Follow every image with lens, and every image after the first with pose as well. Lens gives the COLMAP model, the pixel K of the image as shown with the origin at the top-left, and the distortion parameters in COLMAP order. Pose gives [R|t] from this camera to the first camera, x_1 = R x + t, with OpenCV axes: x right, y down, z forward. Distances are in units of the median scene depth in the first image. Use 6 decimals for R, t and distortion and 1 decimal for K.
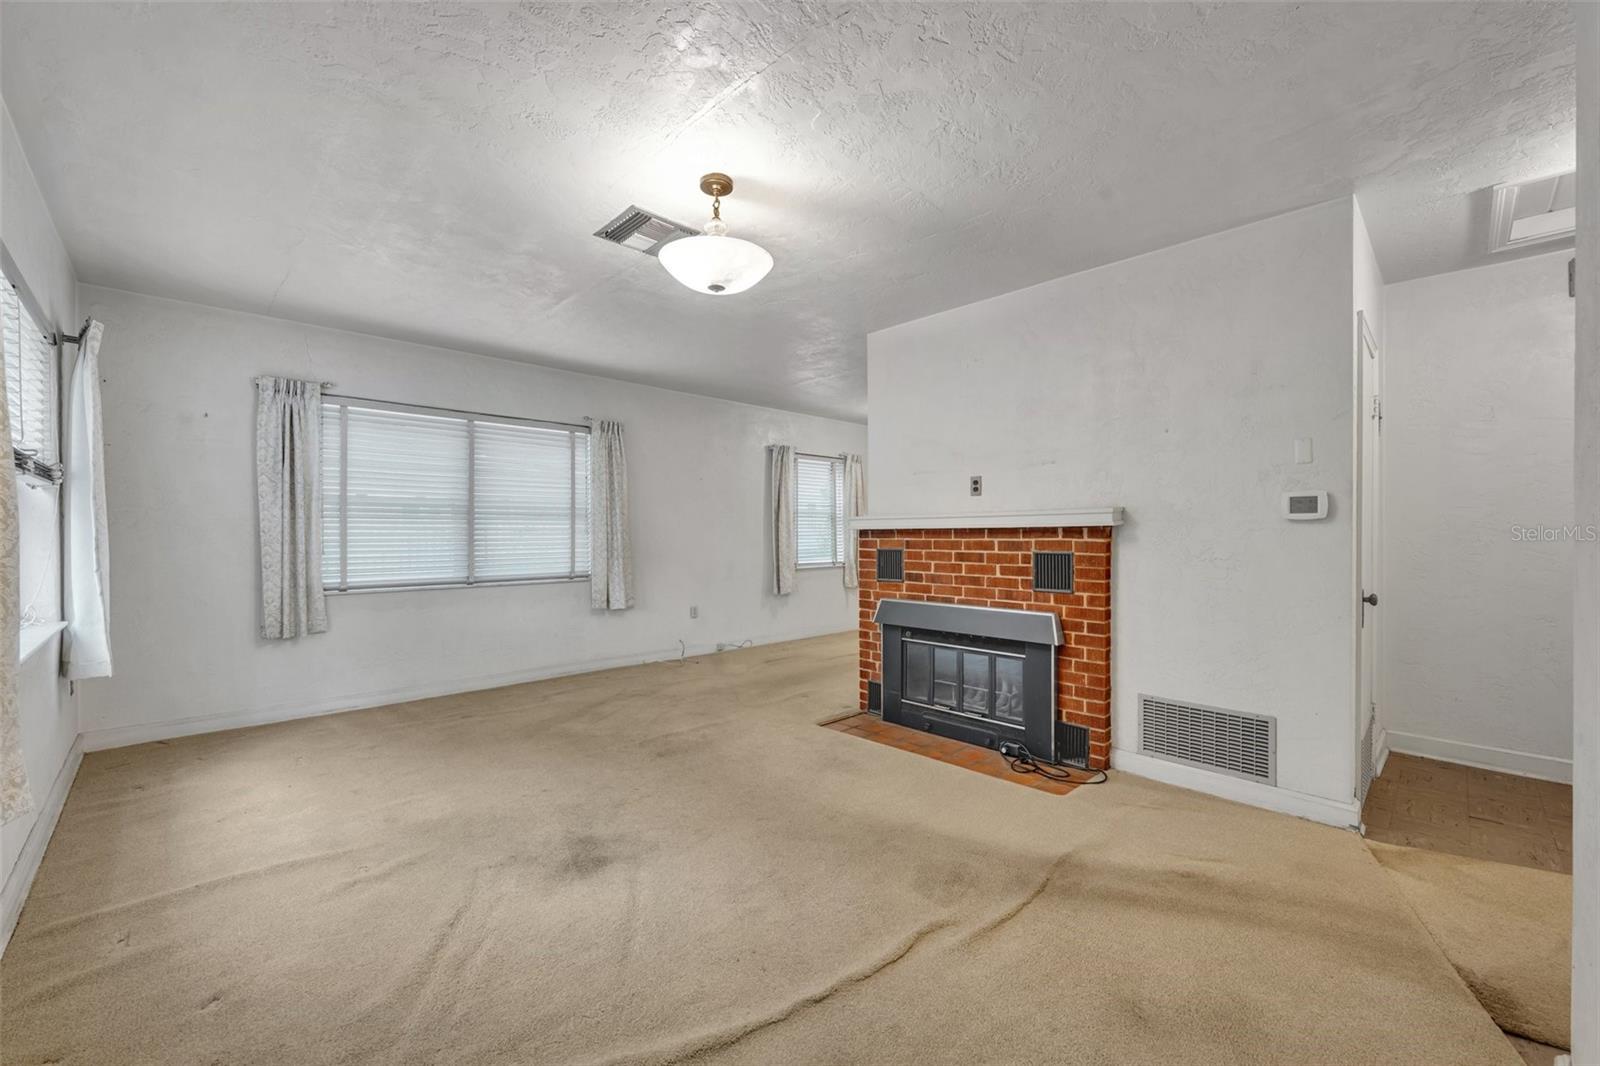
lens RADIAL K [[643.9, 0, 798.4], [0, 643.9, 533.1], [0, 0, 1]] dist [-0.000027, 0.000029]
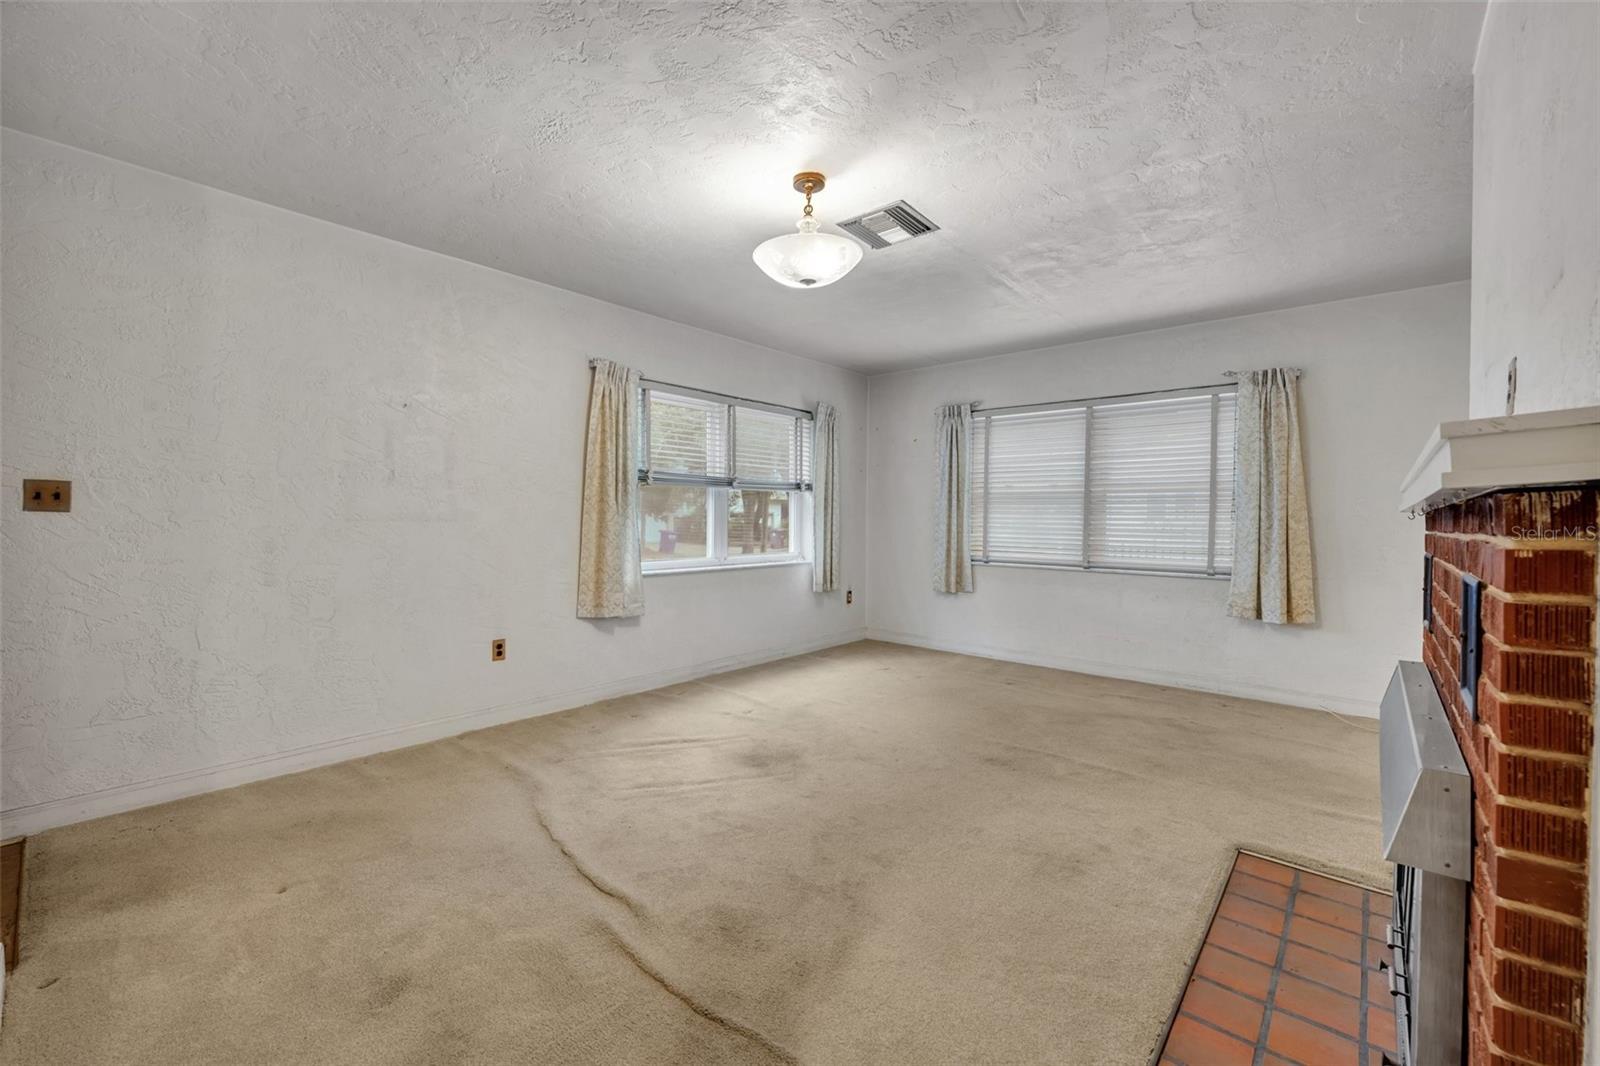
lens RADIAL K [[643.9, 0, 786.8], [0, 643.9, 533.3], [0, 0, 1]] dist [-0.000027, 0.000029]
pose [[0.076456, 0.026827, -0.996712, 0.538834], [-0.008488, 0.999619, 0.026254, 0.001029], [0.997037, 0.006453, 0.076654, 0.514724]]
